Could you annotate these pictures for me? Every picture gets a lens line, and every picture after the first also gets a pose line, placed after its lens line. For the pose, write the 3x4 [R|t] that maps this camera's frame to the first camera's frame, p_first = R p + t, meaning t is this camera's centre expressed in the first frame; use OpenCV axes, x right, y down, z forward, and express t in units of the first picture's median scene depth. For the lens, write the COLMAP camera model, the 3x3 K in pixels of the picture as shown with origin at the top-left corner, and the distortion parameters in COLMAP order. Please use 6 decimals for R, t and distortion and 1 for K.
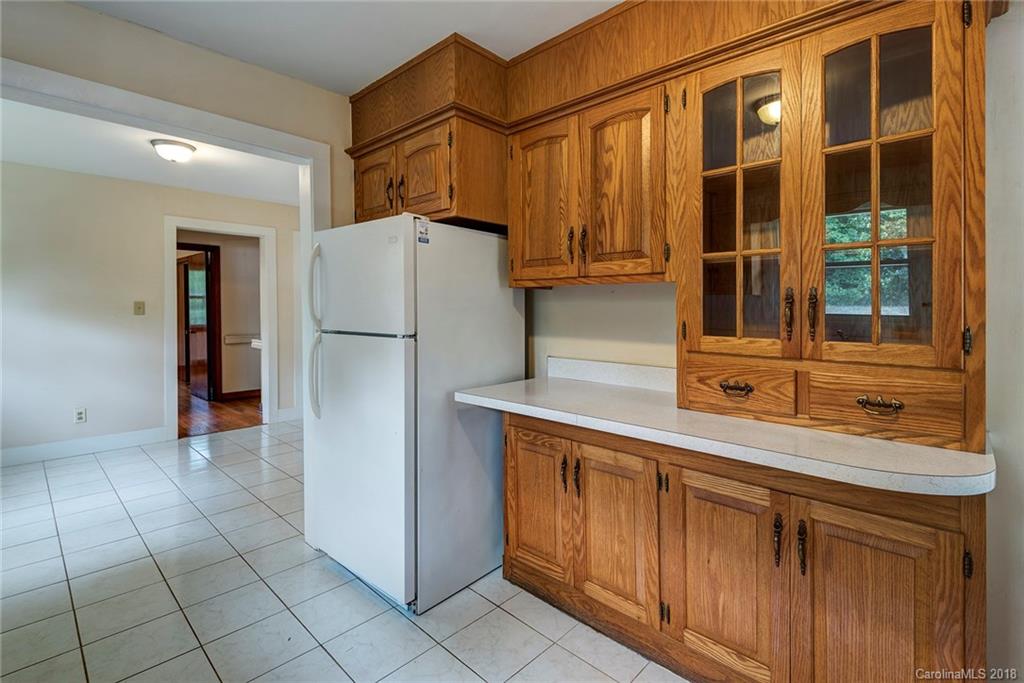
lens RADIAL K [[479.1, 0, 513.4], [0, 479.1, 309.0], [0, 0, 1]] dist [0.028815, -0.017579]
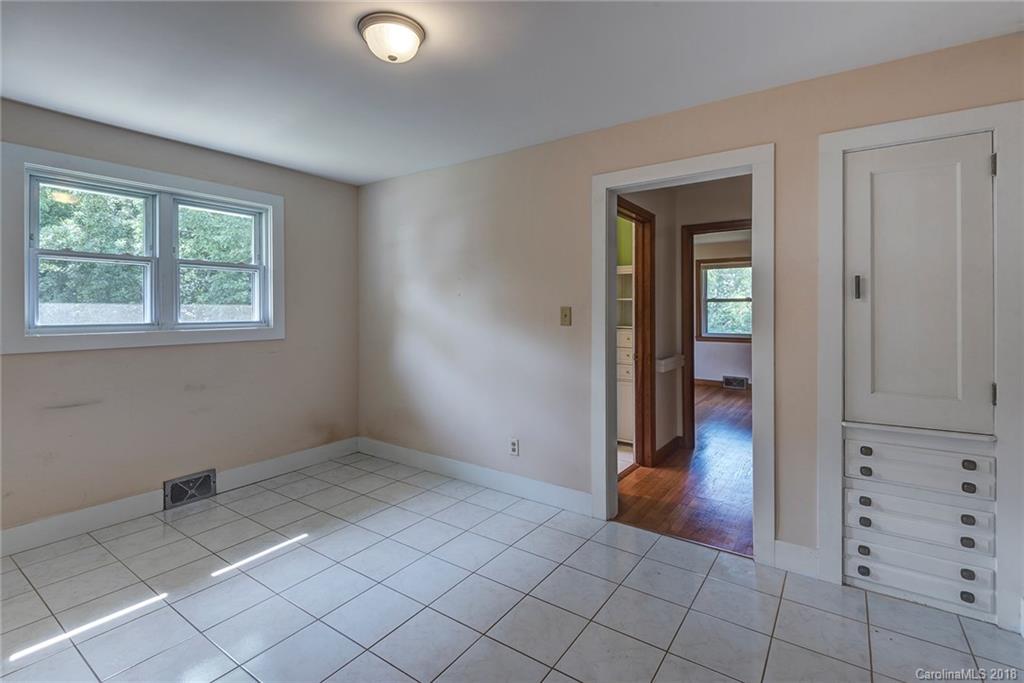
lens RADIAL K [[472.8, 0, 513.2], [0, 472.8, 307.6], [0, 0, 1]] dist [0.030246, -0.023295]
pose [[0.149691, -0.002163, -0.988730, -0.228204], [-0.010670, 0.999936, -0.003803, -0.023562], [0.988675, 0.011119, 0.149658, 1.896508]]
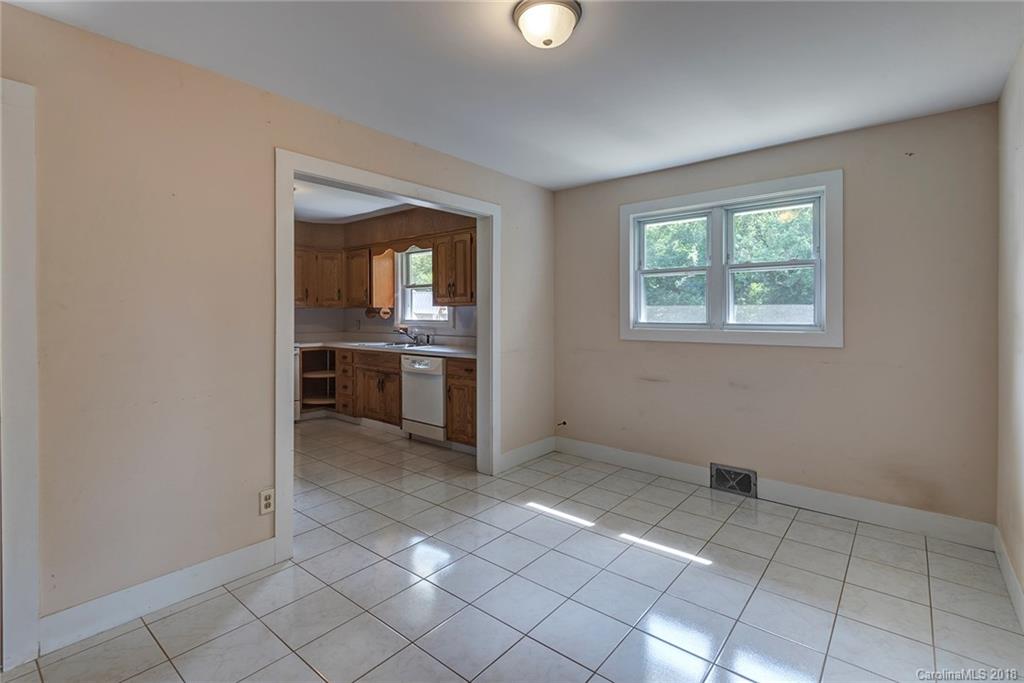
lens RADIAL K [[479.1, 0, 513.4], [0, 479.1, 309.0], [0, 0, 1]] dist [0.028815, -0.017579]
pose [[-0.997765, 0.004878, -0.066644, -1.083656], [0.004578, 0.999979, 0.004655, -0.030806], [0.066666, 0.004339, -0.997766, 2.732484]]
